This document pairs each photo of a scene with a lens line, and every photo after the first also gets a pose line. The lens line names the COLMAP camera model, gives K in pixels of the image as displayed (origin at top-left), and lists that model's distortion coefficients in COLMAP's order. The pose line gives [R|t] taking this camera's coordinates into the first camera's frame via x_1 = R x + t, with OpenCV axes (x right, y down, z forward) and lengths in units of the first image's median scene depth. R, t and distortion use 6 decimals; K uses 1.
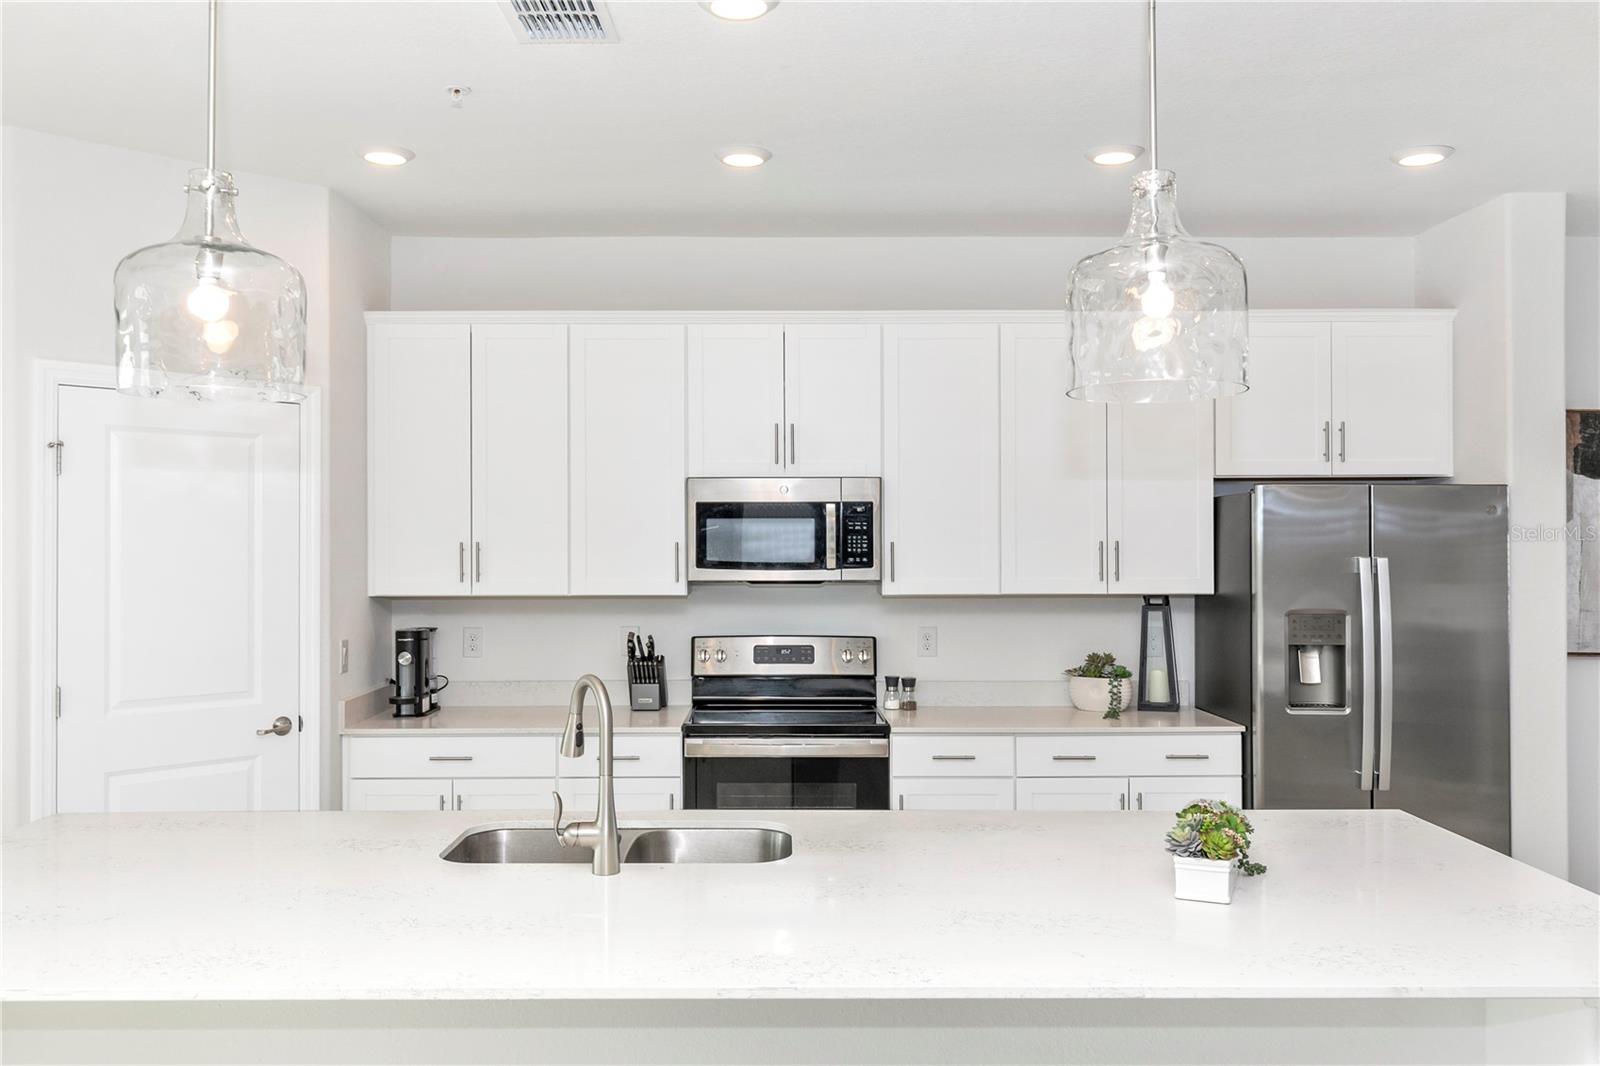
lens RADIAL K [[1273.9, 0, 800.0], [0, 1273.9, 533.0], [0, 0, 1]] dist [-0.009493, -0.001874]
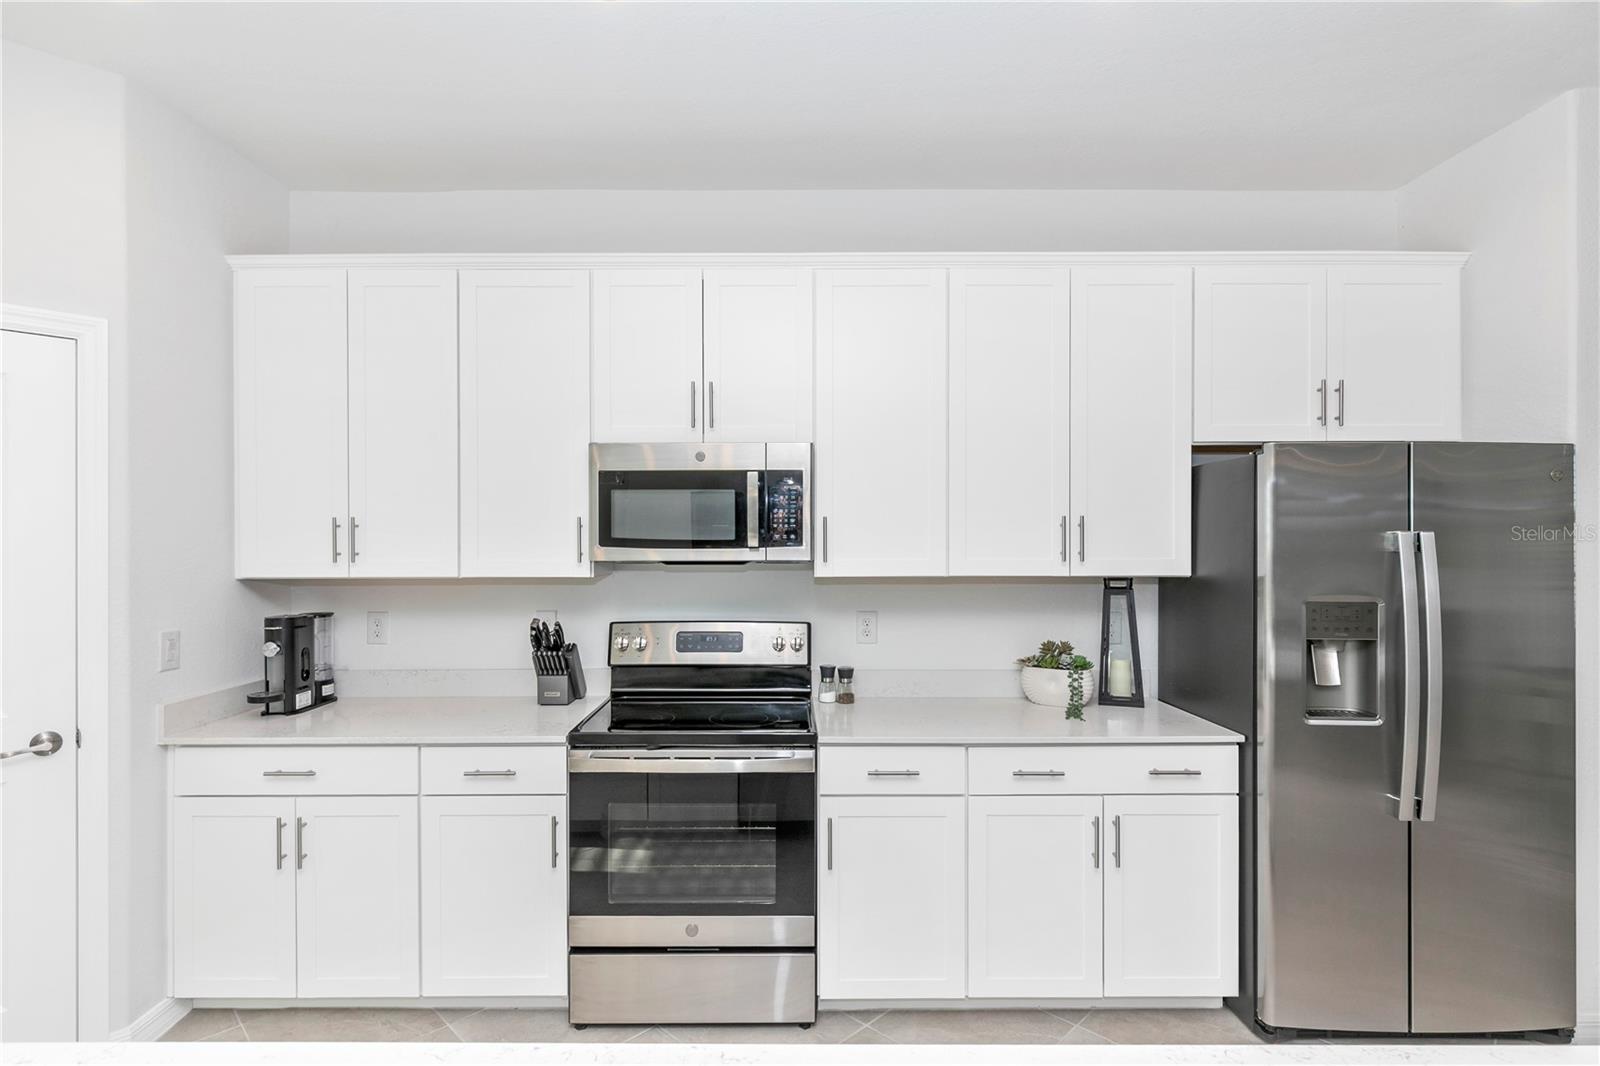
lens RADIAL K [[734.0, 0, 807.0], [0, 734.0, 553.0], [0, 0, 1]] dist [0.000215, 0.000020]
pose [[0.999959, 0.000388, -0.009096, 0.064385], [-0.000211, 0.999811, 0.019462, 0.021800], [0.009102, -0.019459, 0.999769, 0.491881]]
